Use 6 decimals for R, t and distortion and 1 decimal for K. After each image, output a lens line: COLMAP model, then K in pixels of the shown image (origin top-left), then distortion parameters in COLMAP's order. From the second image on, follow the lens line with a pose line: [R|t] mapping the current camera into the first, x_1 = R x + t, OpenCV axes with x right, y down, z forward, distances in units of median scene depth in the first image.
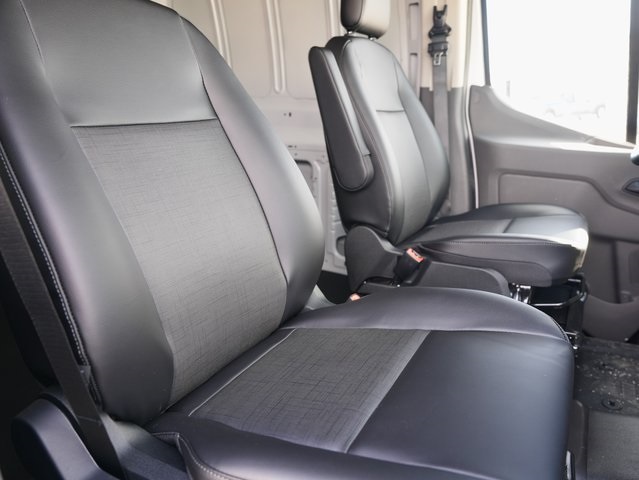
lens RADIAL K [[471.0, 0, 319.5], [0, 471.0, 240.0], [0, 0, 1]] dist [-0.005215, 0.000664]
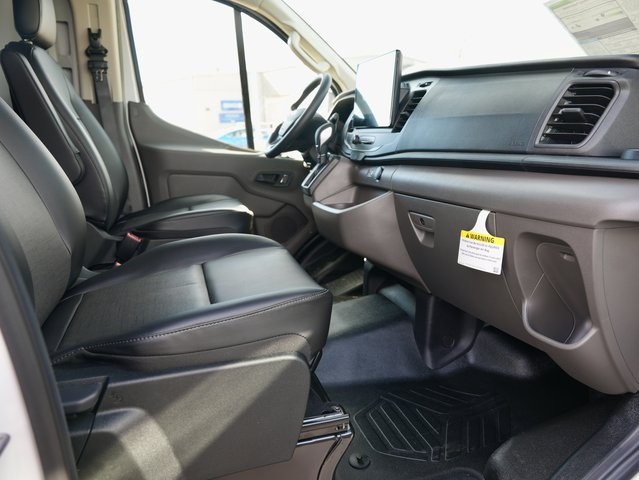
lens RADIAL K [[471.0, 0, 319.5], [0, 471.0, 240.0], [0, 0, 1]] dist [-0.005215, 0.000664]
pose [[0.692789, -0.133002, 0.708769, -0.234745], [0.170856, 0.985134, 0.017859, 0.072868], [-0.700608, 0.108725, 0.705215, -0.118295]]
